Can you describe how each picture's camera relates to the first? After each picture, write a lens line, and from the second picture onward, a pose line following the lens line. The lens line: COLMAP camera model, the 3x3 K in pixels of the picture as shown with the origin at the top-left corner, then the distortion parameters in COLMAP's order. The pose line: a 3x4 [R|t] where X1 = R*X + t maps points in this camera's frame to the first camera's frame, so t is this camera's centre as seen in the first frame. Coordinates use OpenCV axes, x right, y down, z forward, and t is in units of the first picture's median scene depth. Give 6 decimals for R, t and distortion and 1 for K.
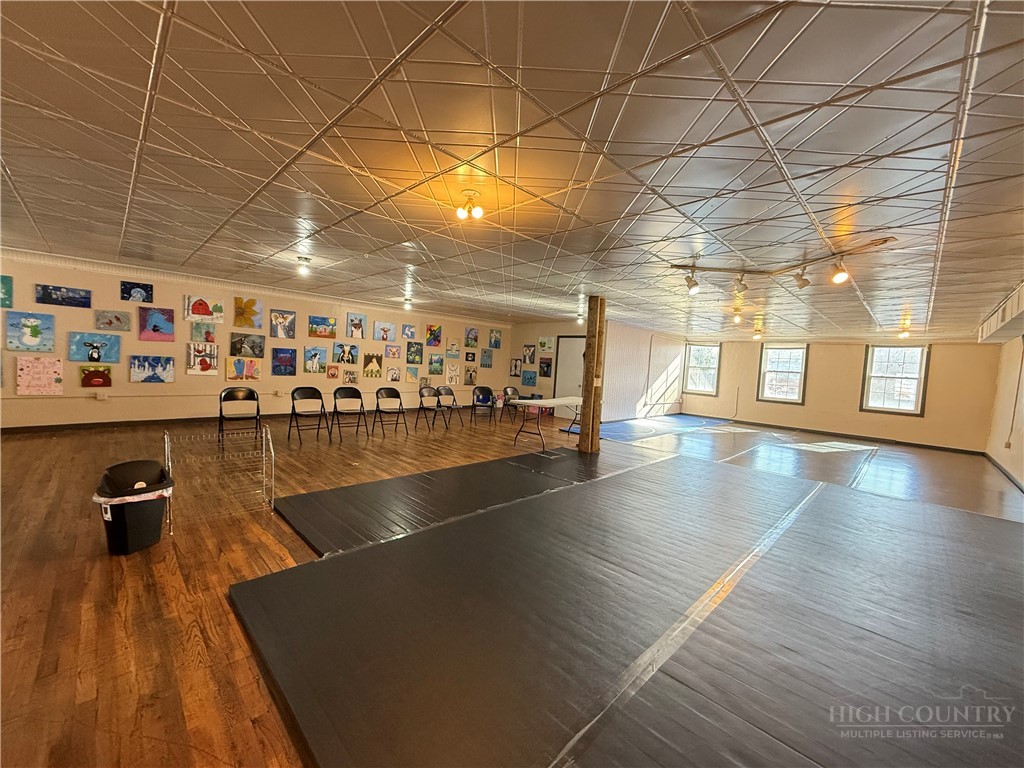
lens RADIAL K [[407.7, 0, 510.0], [0, 407.7, 385.9], [0, 0, 1]] dist [-0.001993, 0.001204]
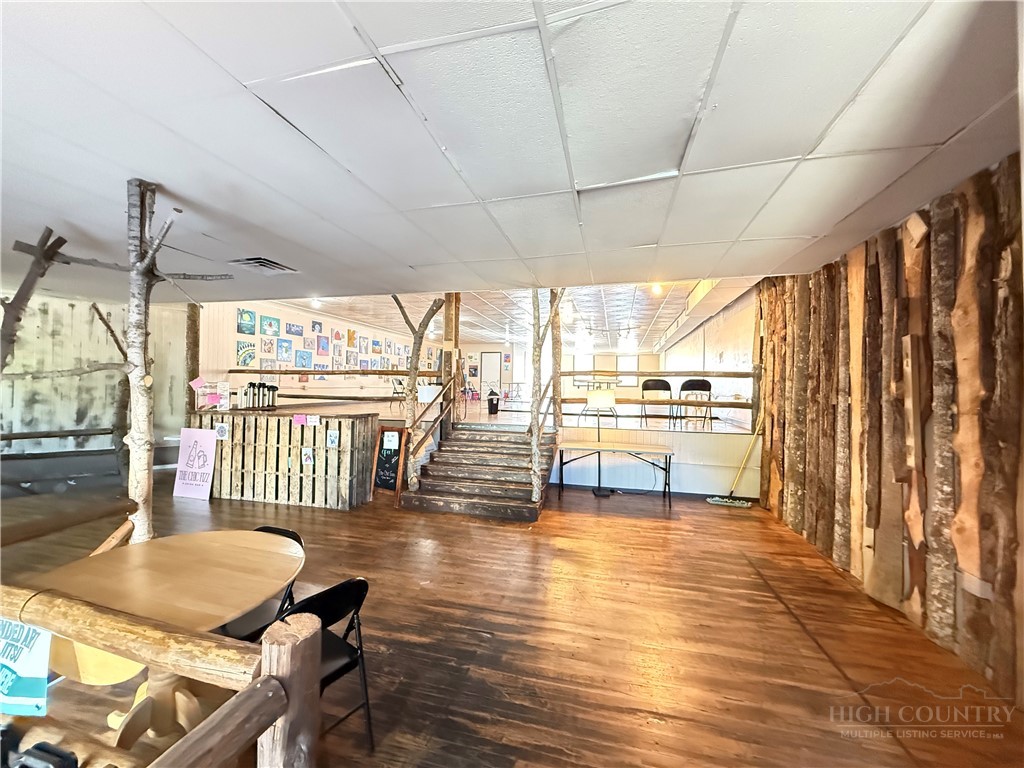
lens RADIAL K [[407.7, 0, 510.9], [0, 407.7, 381.8], [0, 0, 1]] dist [-0.001993, 0.001204]
pose [[0.857191, -0.040394, 0.513412, -0.638583], [0.067165, 0.997173, -0.033684, 0.063676], [-0.510600, 0.063357, 0.857481, -0.496518]]
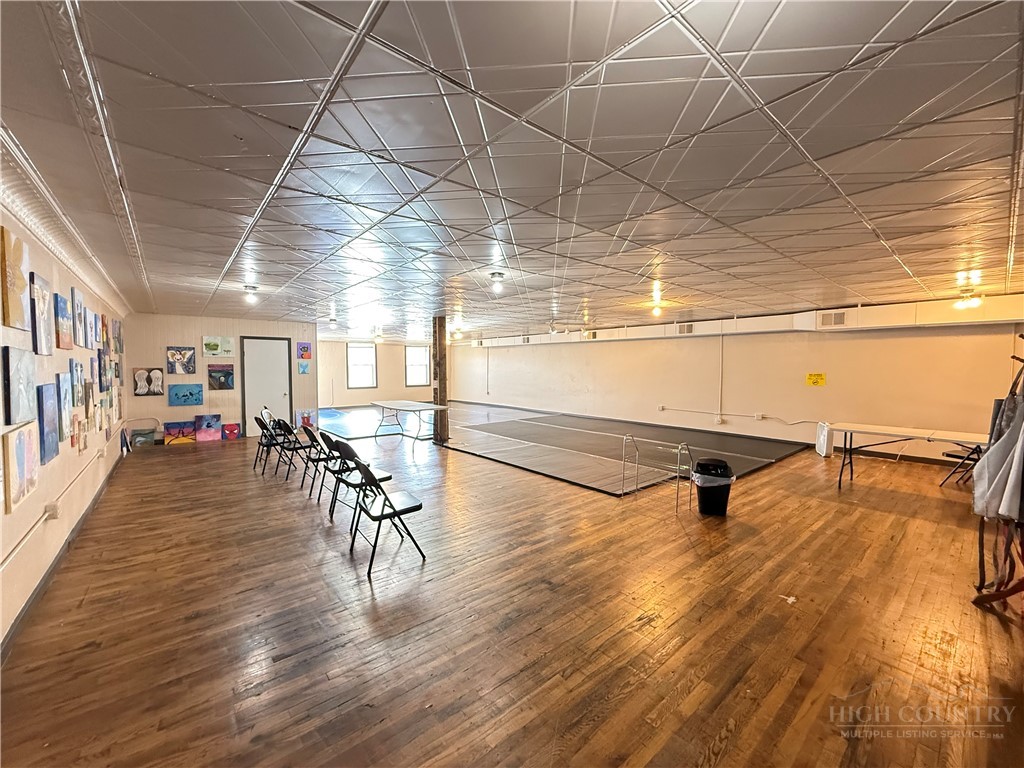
lens RADIAL K [[407.7, 0, 512.0], [0, 407.7, 383.2], [0, 0, 1]] dist [-0.001993, 0.001204]
pose [[0.084963, -0.103315, 0.991013, -0.631094], [0.062690, 0.993193, 0.098168, -0.075440], [-0.994410, 0.053786, 0.090862, 0.391927]]
